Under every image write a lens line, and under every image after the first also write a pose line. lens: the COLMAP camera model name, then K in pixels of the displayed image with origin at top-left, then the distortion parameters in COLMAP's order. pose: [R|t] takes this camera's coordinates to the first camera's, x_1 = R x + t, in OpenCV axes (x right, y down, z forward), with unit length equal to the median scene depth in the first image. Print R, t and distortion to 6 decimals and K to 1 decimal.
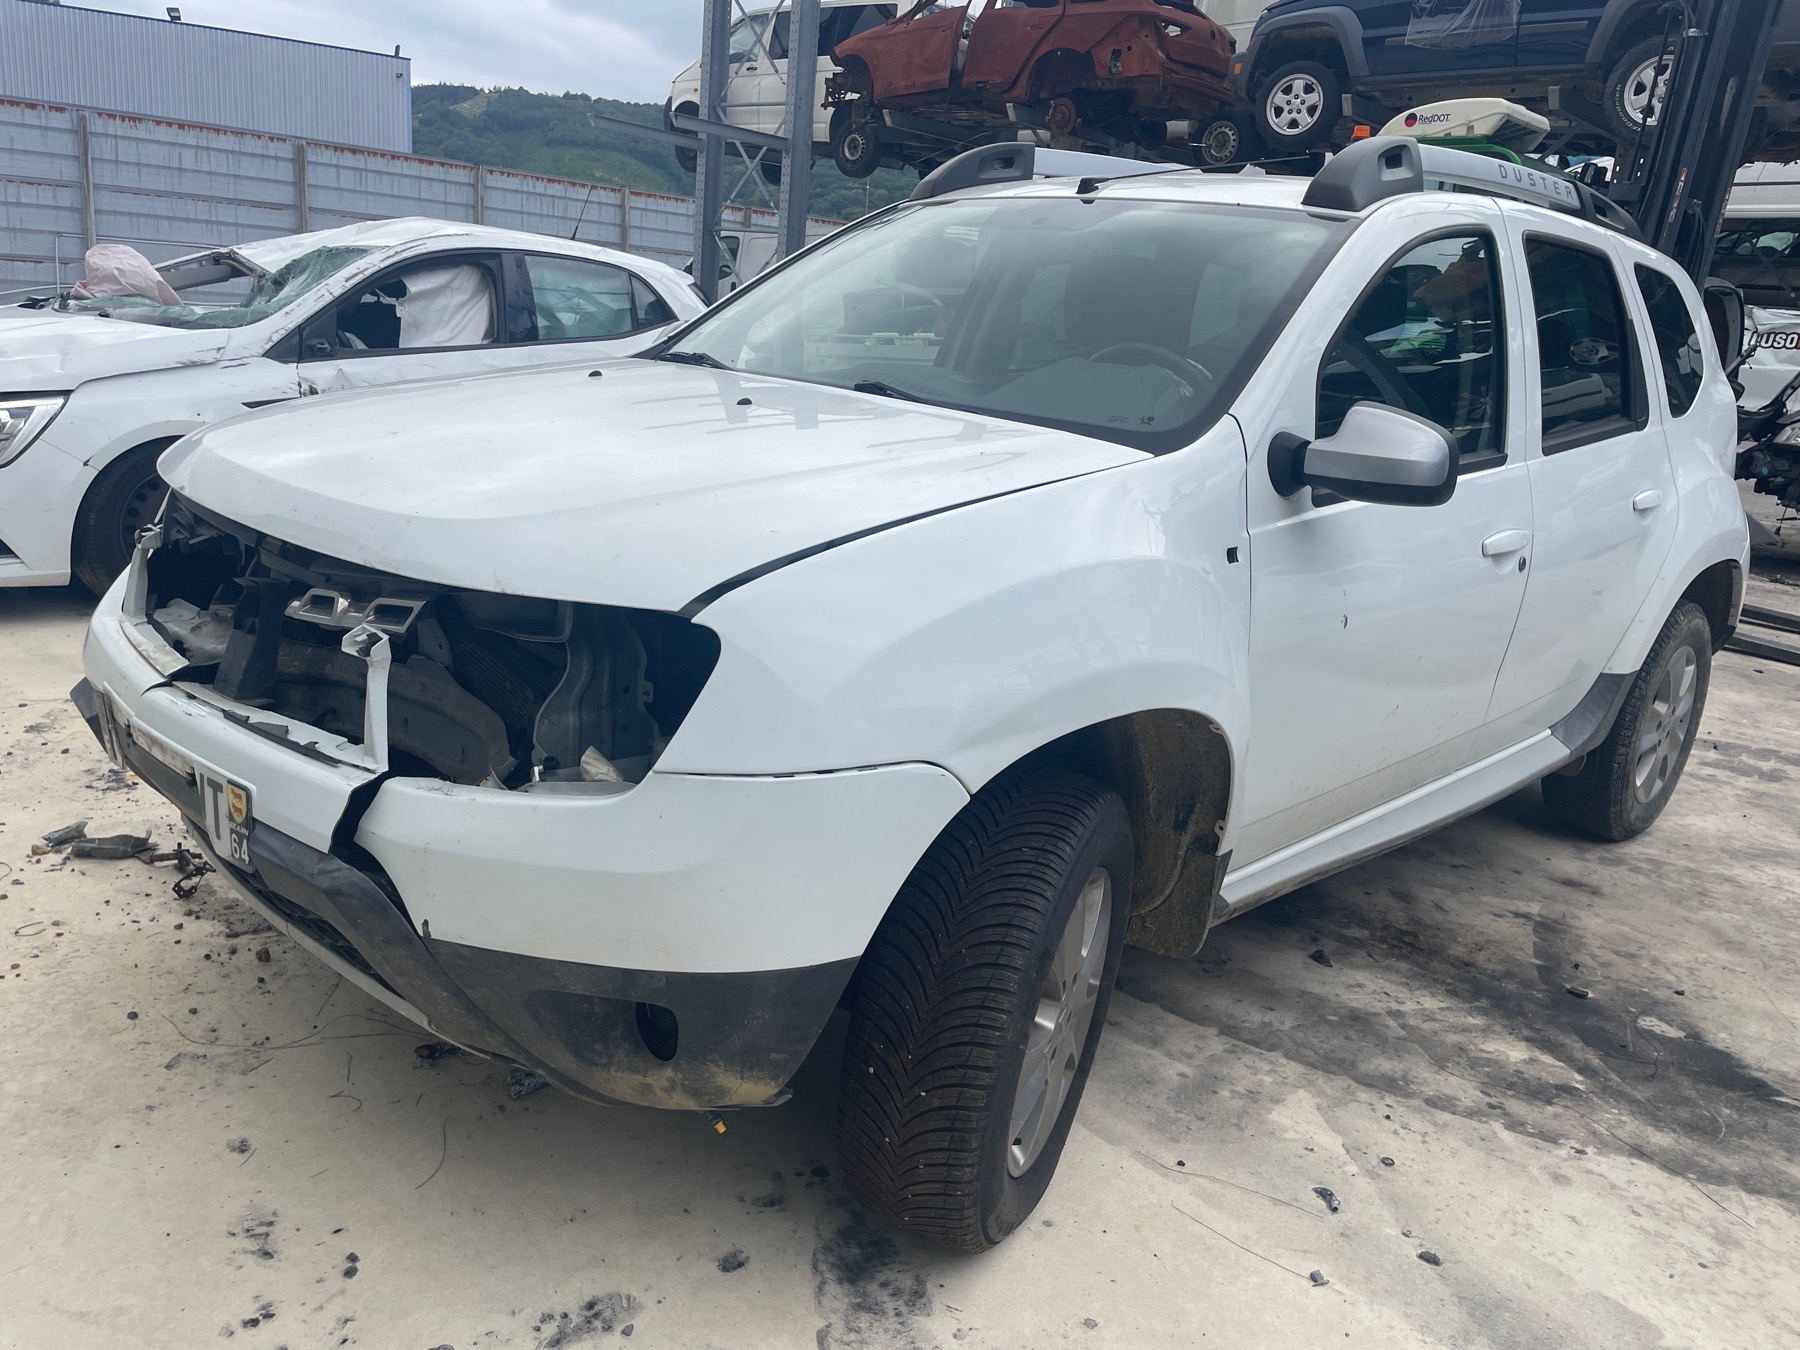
lens RADIAL K [[1356.5, 0, 905.2], [0, 1356.5, 650.8], [0, 0, 1]] dist [0.113198, -0.146379]
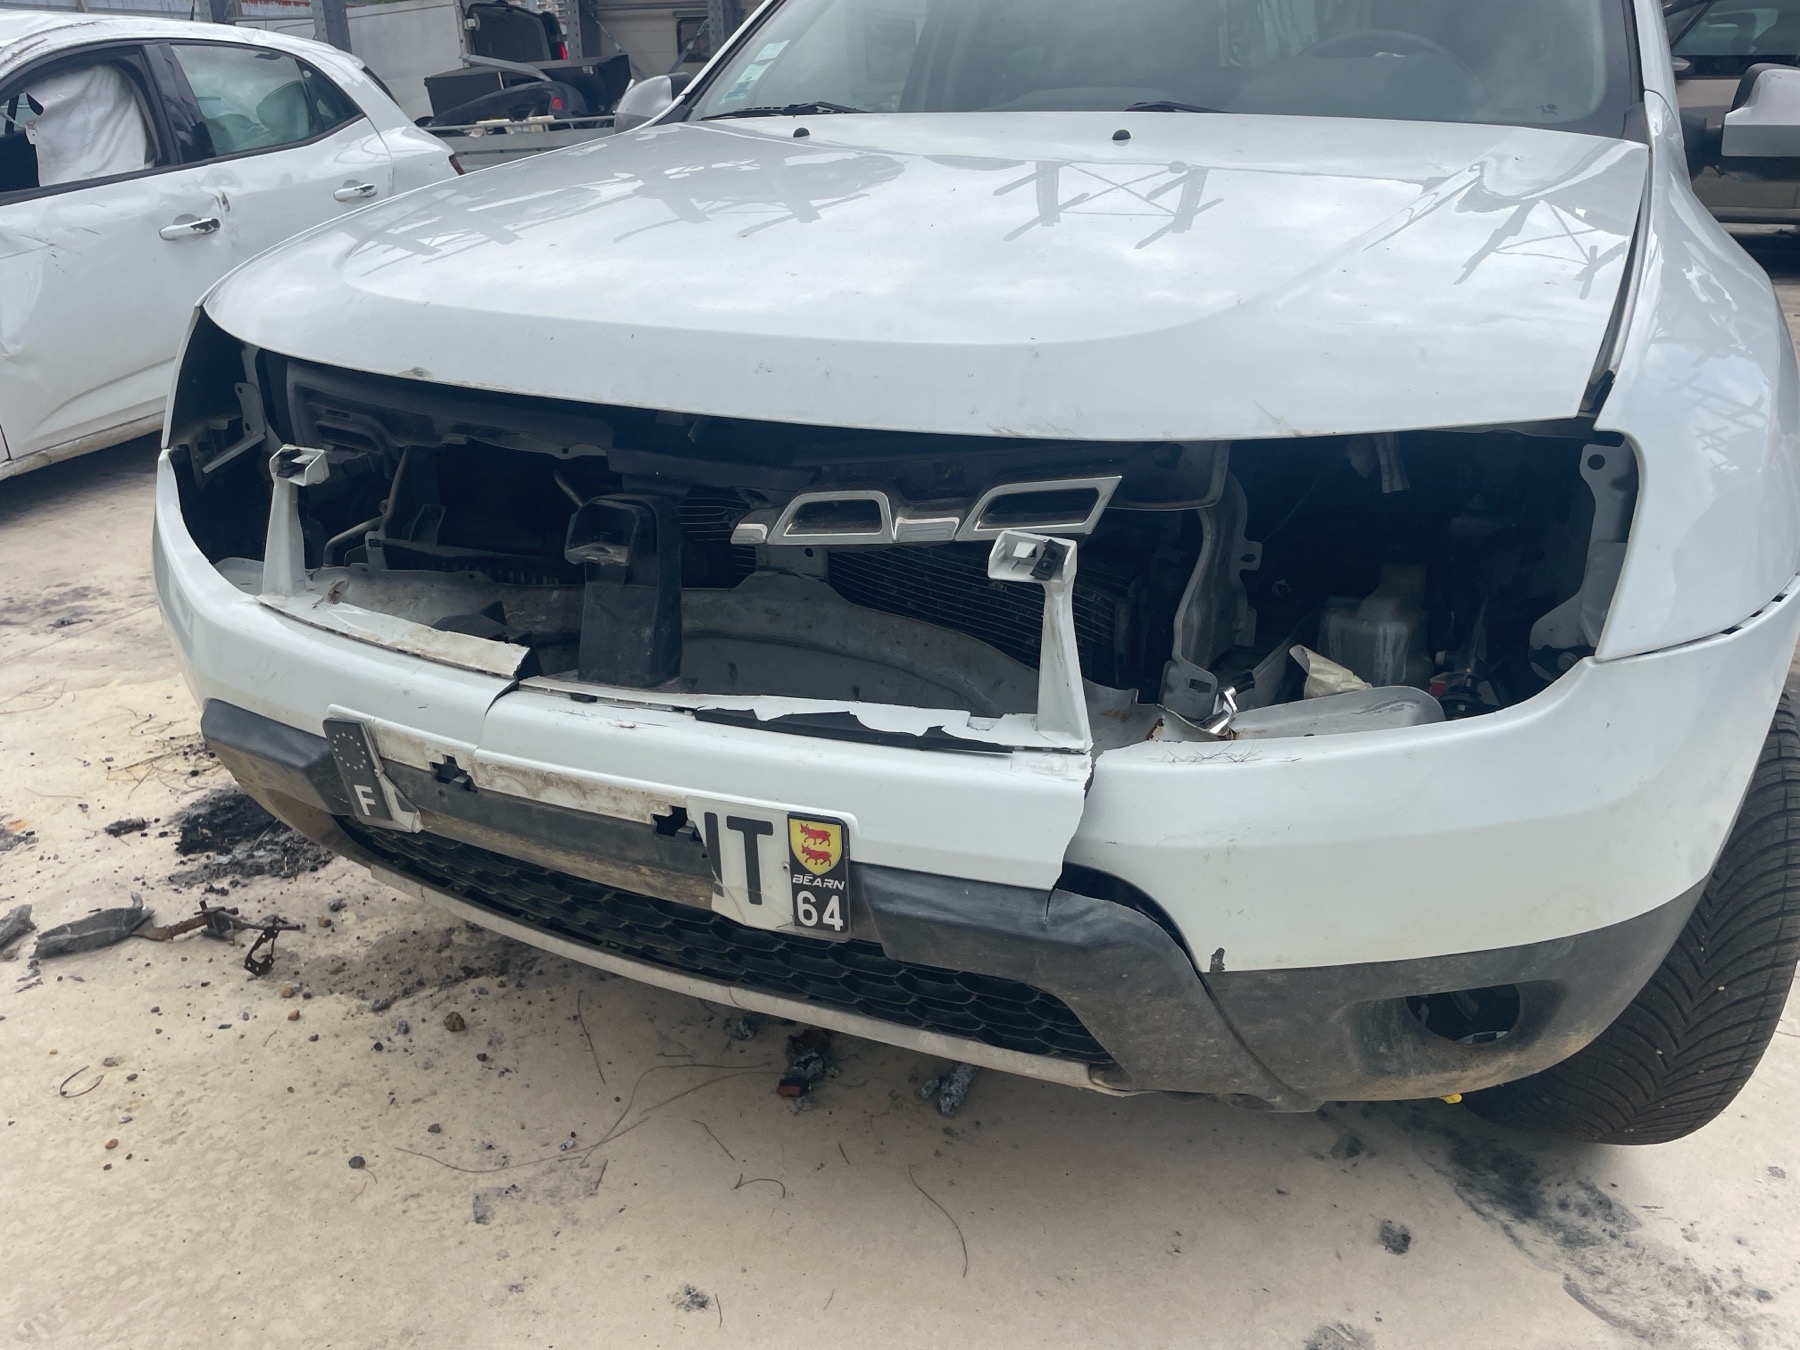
lens RADIAL K [[1381.5, 0, 880.9], [0, 1381.5, 638.5], [0, 0, 1]] dist [0.032901, -0.036973]
pose [[0.941534, -0.205048, 0.267338, -0.575634], [0.167314, 0.973283, 0.157248, -0.073316], [-0.292439, -0.103325, 0.950686, 0.378058]]
